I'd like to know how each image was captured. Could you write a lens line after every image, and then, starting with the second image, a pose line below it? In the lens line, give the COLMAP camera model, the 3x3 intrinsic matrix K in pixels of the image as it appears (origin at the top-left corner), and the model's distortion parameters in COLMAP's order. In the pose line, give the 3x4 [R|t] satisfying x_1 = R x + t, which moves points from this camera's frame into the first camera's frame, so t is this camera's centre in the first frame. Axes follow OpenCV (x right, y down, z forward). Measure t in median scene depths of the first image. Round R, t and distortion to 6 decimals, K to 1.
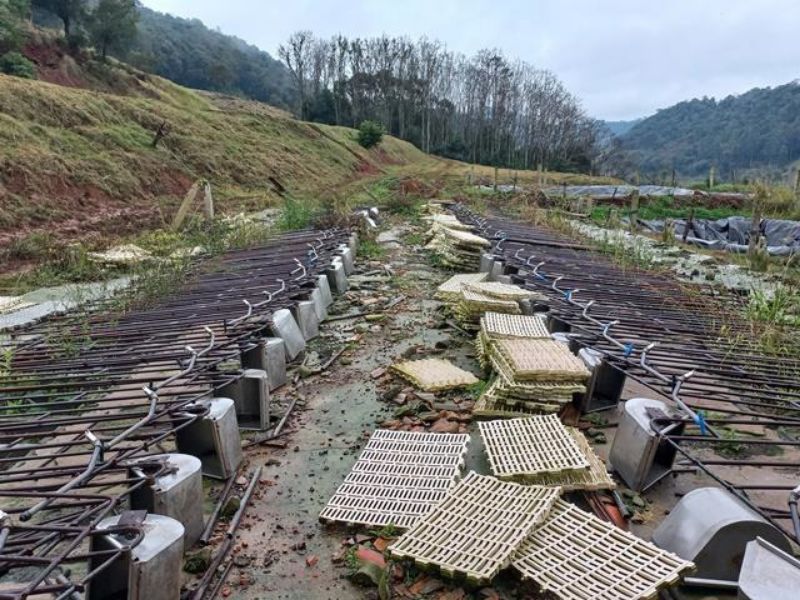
lens RADIAL K [[683.6, 0, 400.0], [0, 683.6, 300.0], [0, 0, 1]] dist [0.075604, -0.105928]
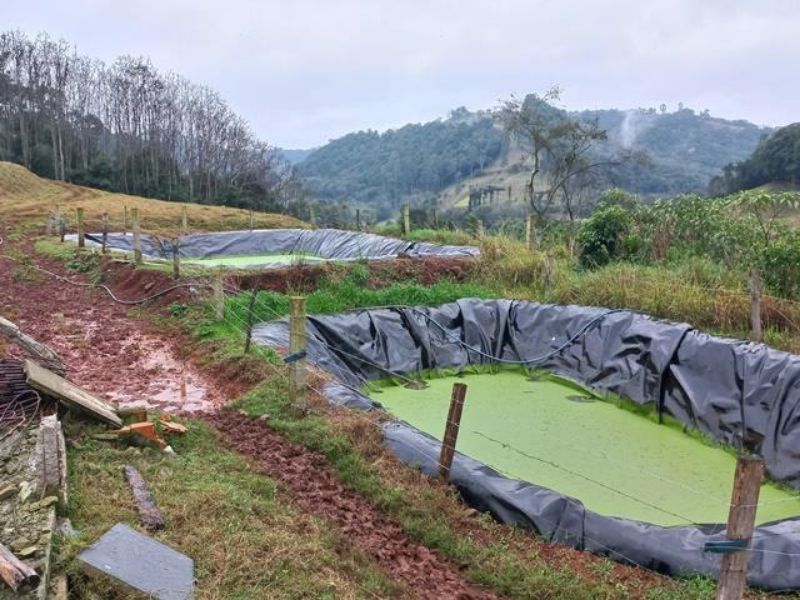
lens RADIAL K [[683.6, 0, 400.0], [0, 683.6, 300.0], [0, 0, 1]] dist [0.075604, -0.105928]
pose [[0.902436, -0.069487, 0.425182, 0.041366], [0.084700, 0.996262, -0.016956, -0.026138], [-0.422415, 0.051314, 0.904949, 0.112467]]
